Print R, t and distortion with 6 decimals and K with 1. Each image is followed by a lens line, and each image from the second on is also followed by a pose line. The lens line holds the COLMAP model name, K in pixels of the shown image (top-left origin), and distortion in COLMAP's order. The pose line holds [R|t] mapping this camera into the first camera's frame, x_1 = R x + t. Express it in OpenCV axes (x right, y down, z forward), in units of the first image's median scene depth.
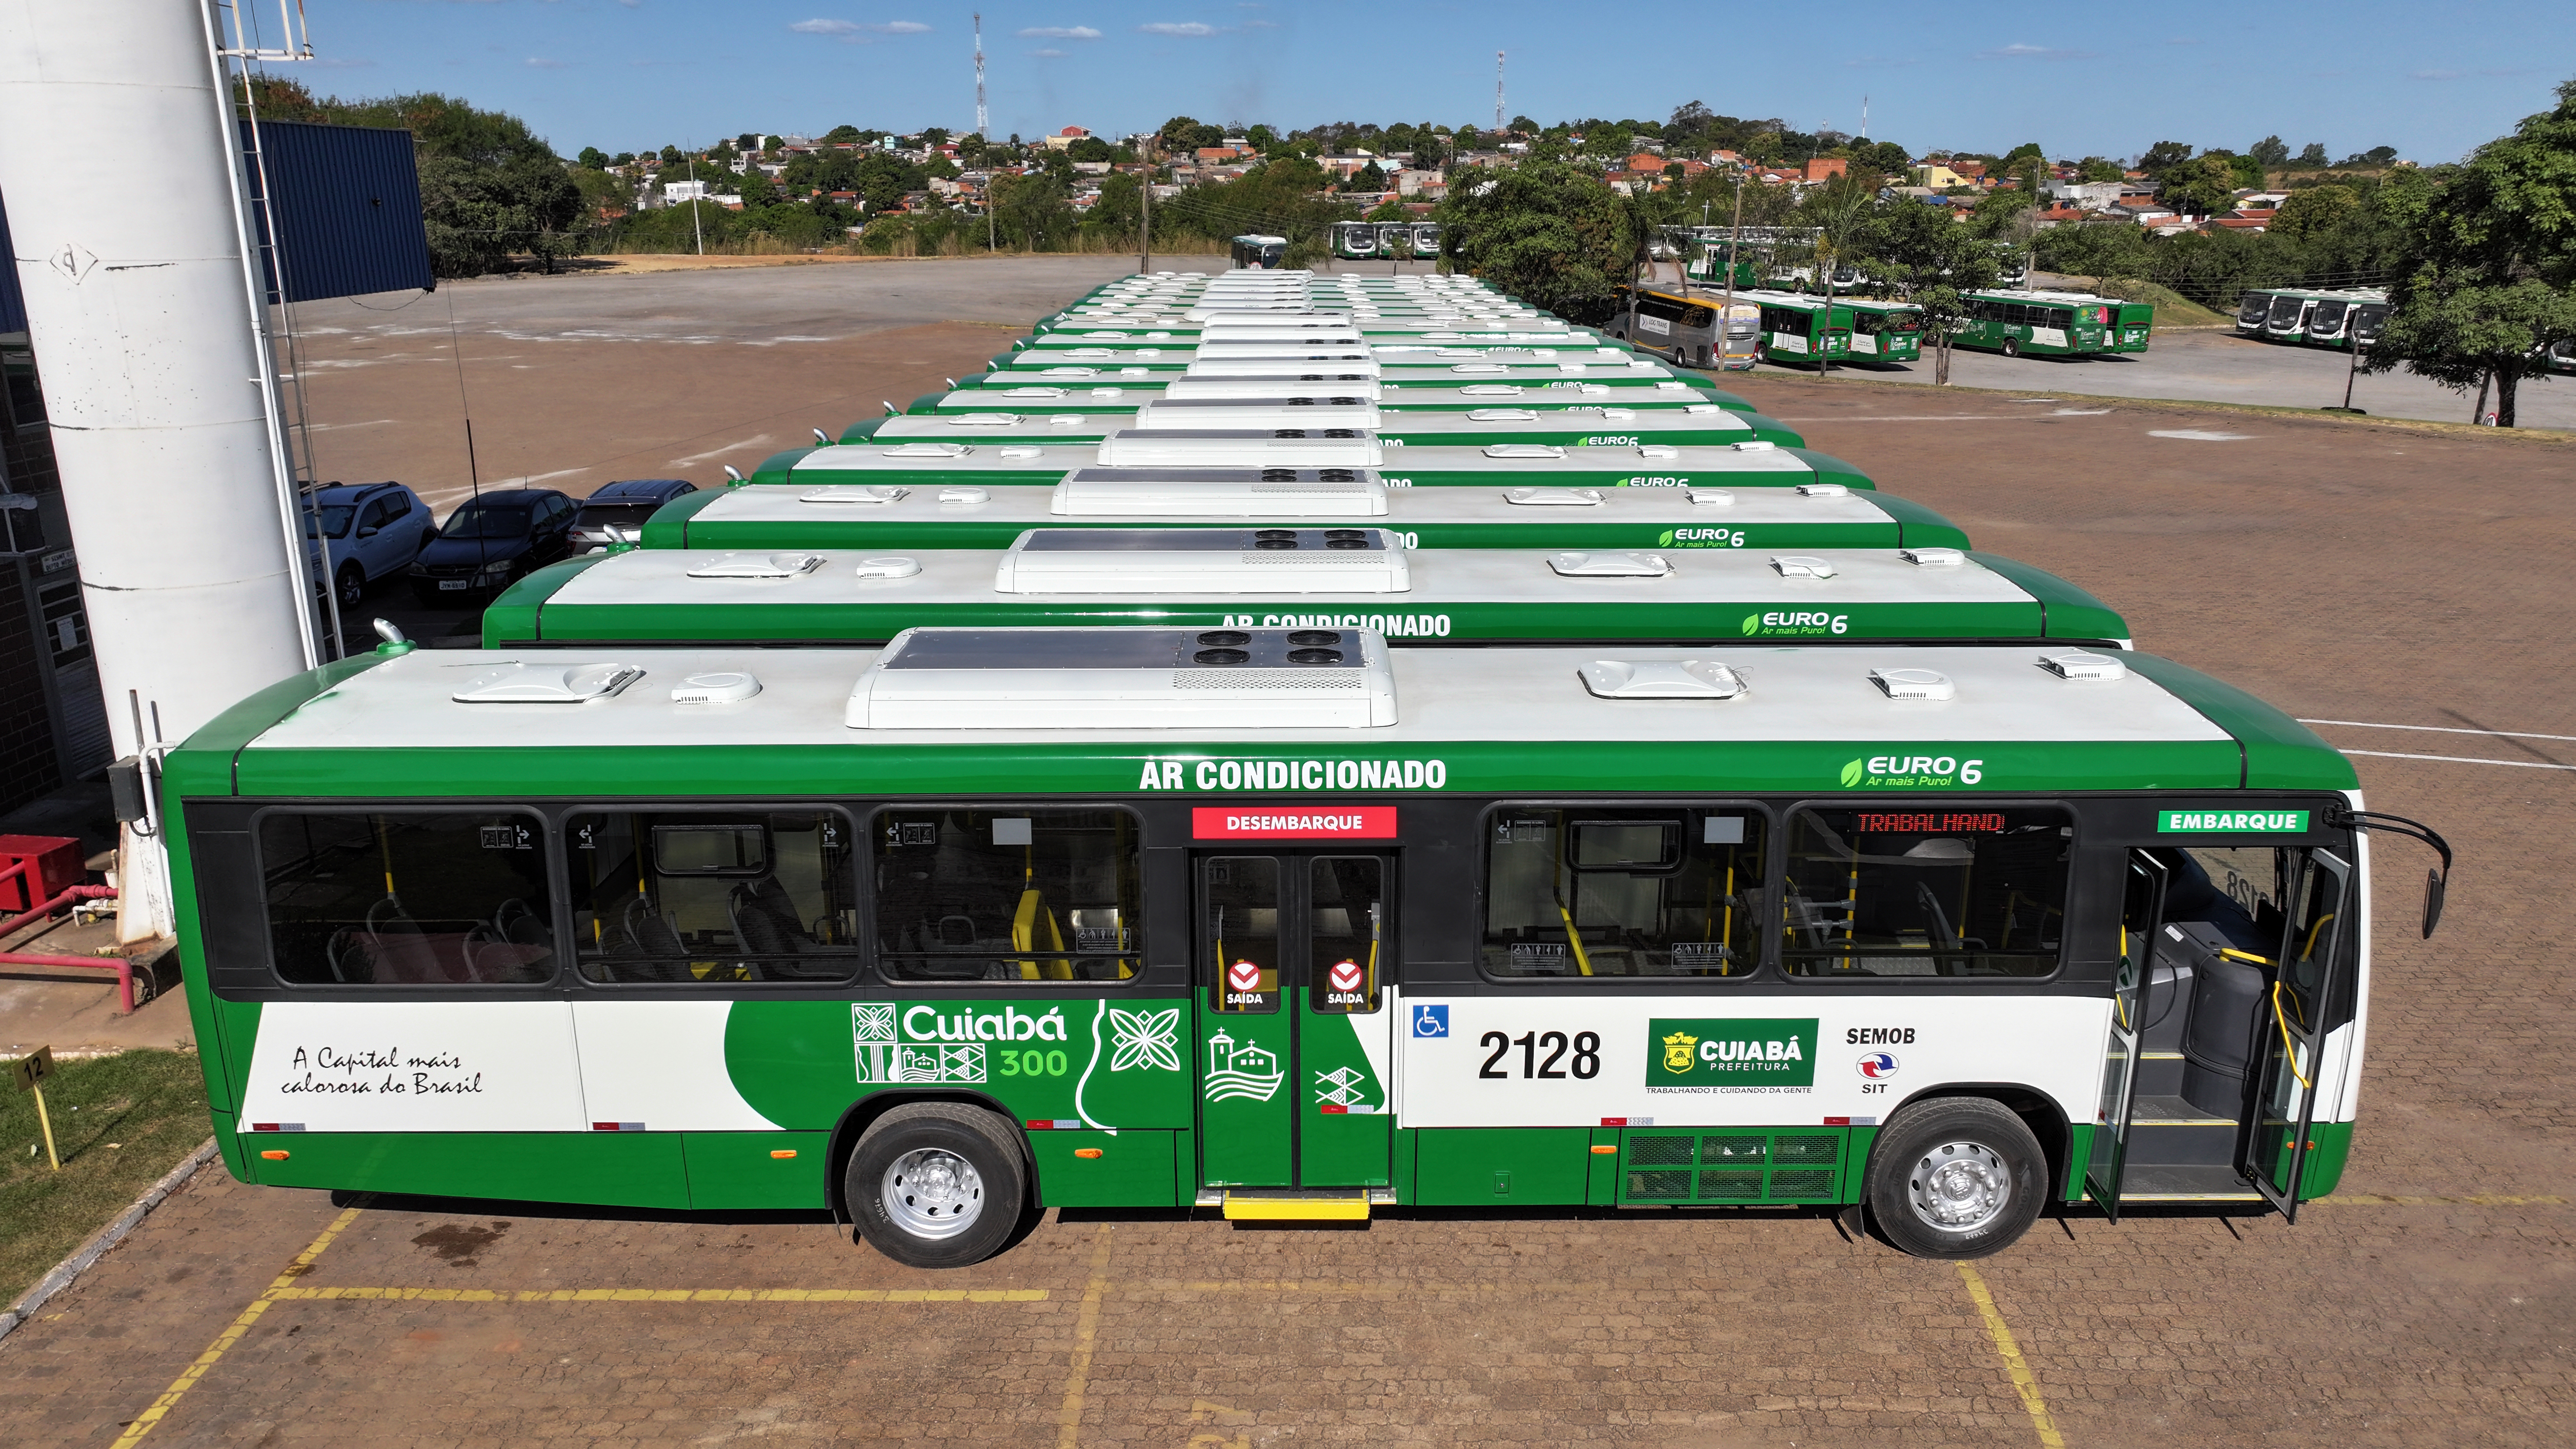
lens RADIAL K [[1790.4, 0, 1288.0], [0, 1790.4, 724.5], [0, 0, 1]] dist [0.001461, 0.000194]
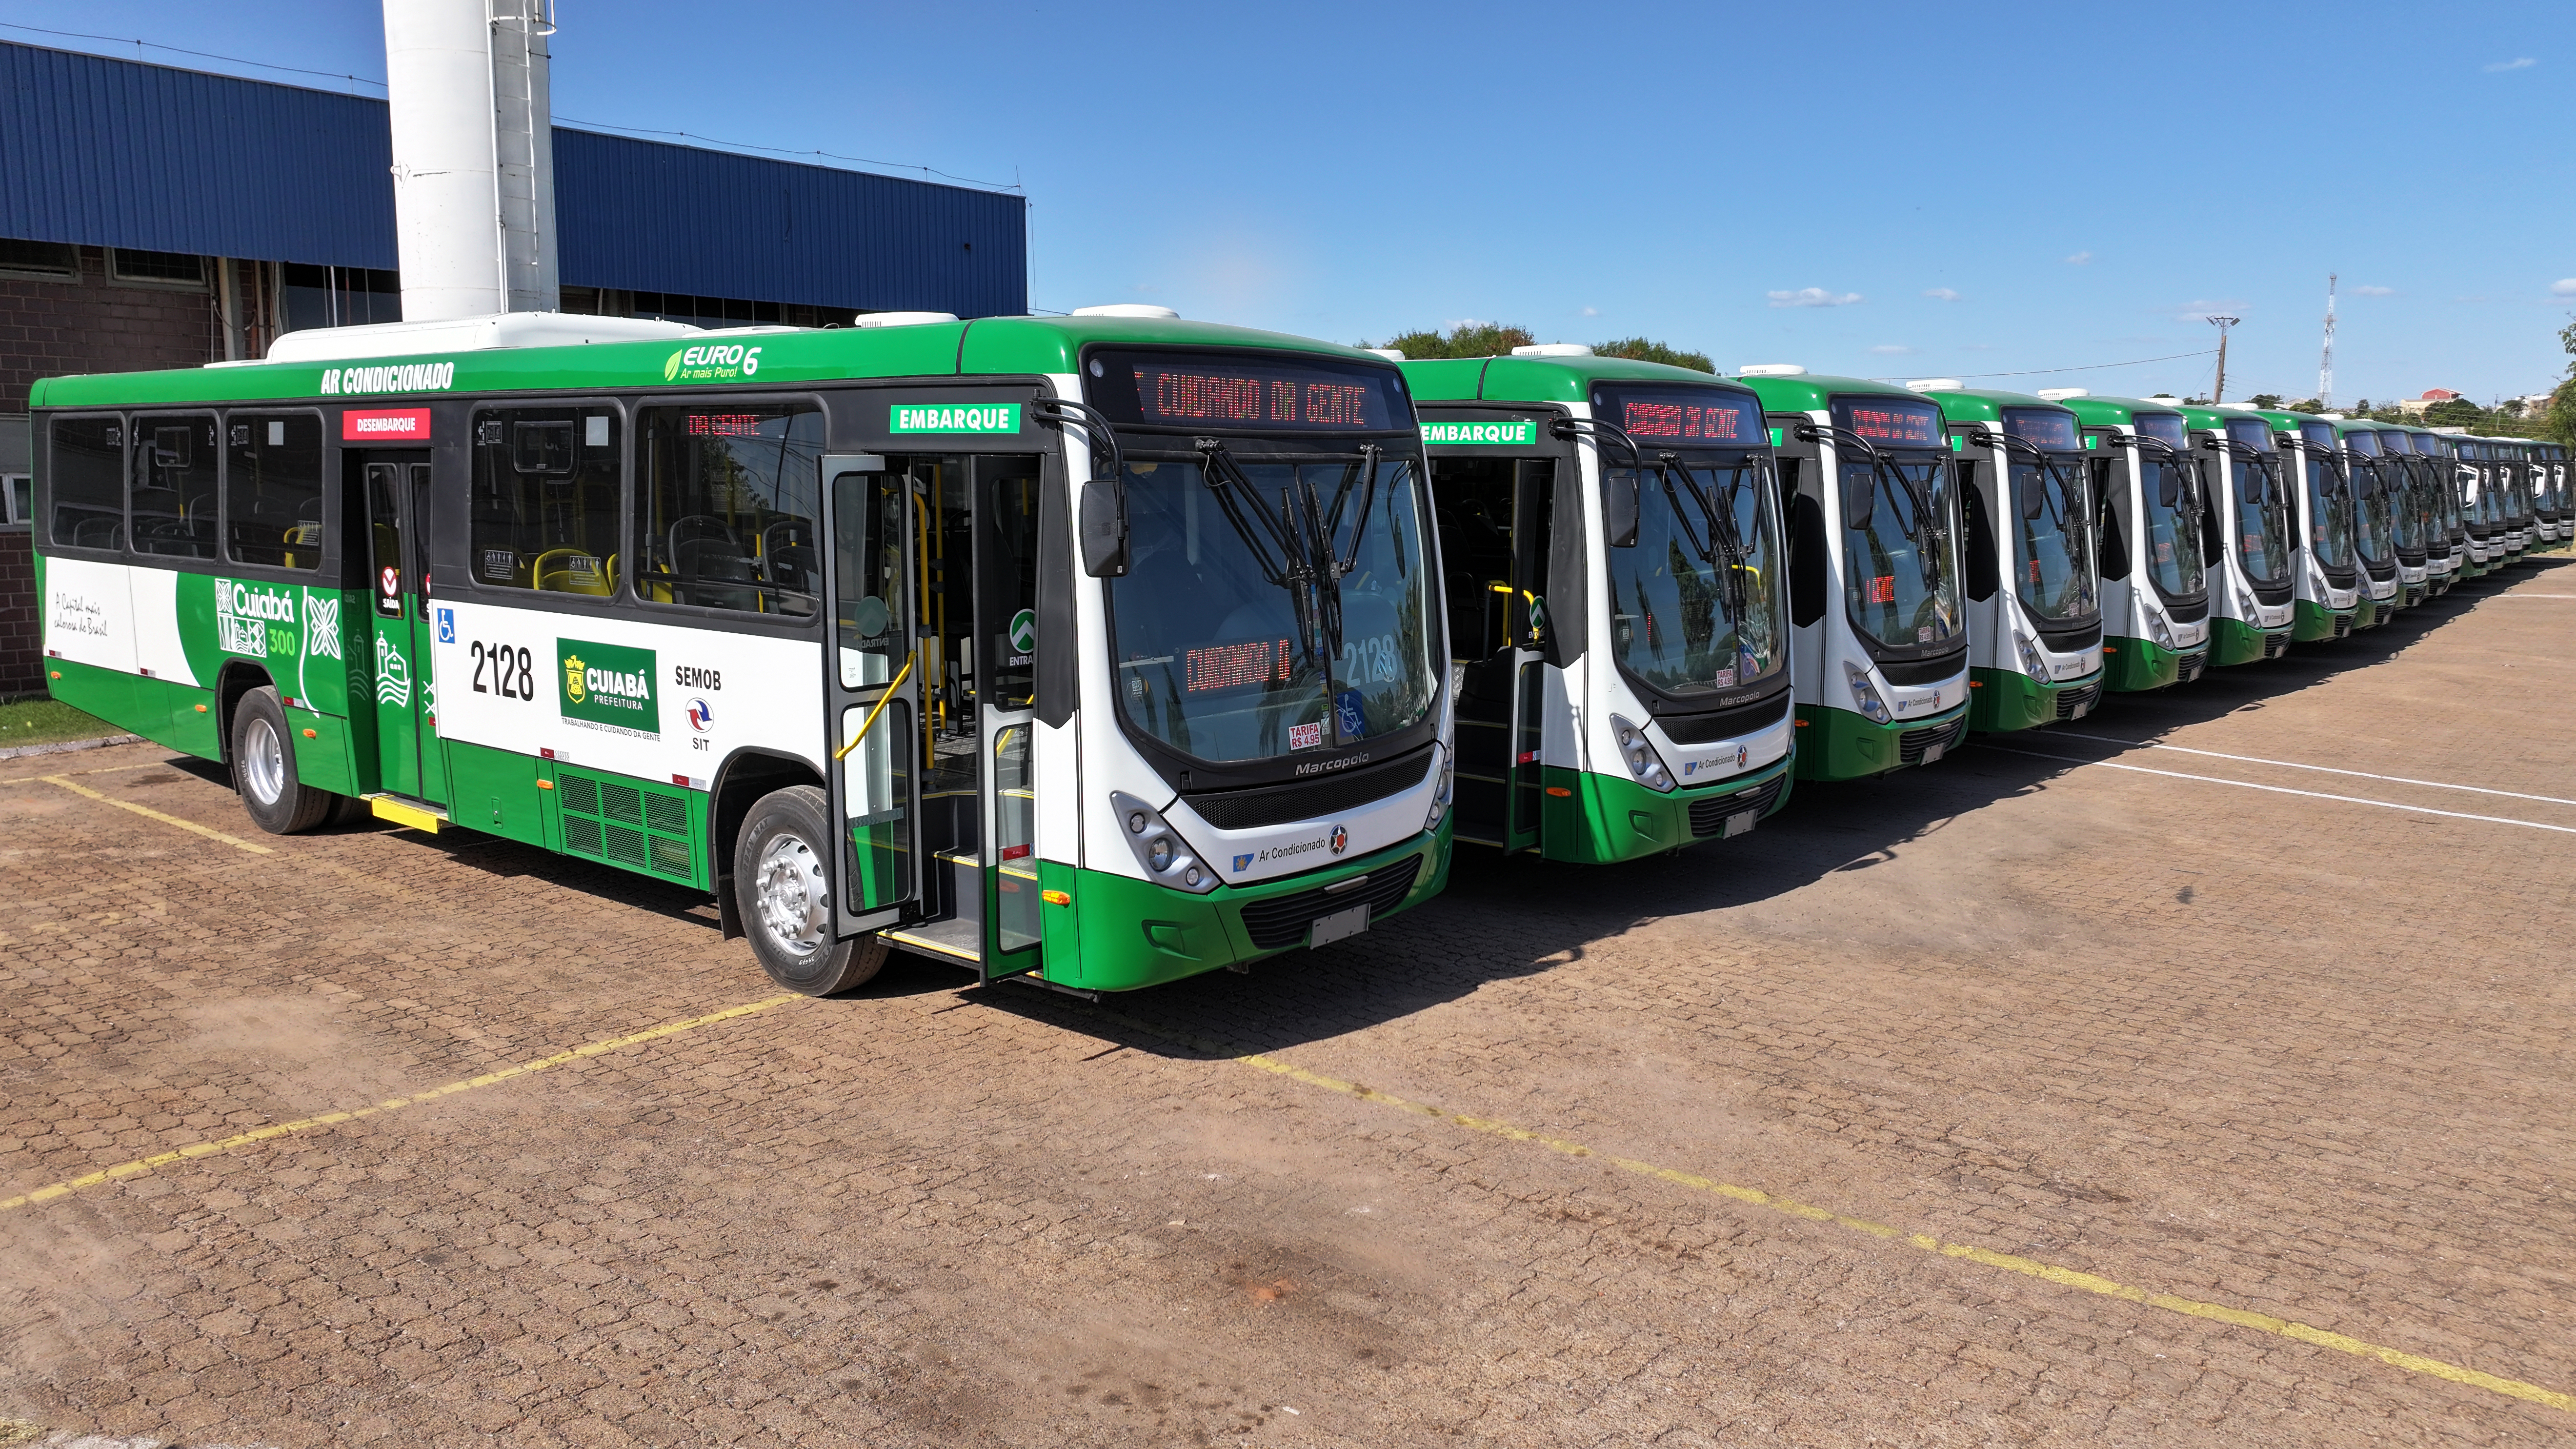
lens RADIAL K [[1790.4, 0, 1288.0], [0, 1790.4, 724.5], [0, 0, 1]] dist [0.001461, 0.000194]
pose [[0.777679, 0.100065, -0.620646, 1.100333], [-0.186729, 0.979463, -0.076059, 0.208861], [0.600289, 0.175042, 0.780393, 0.494381]]
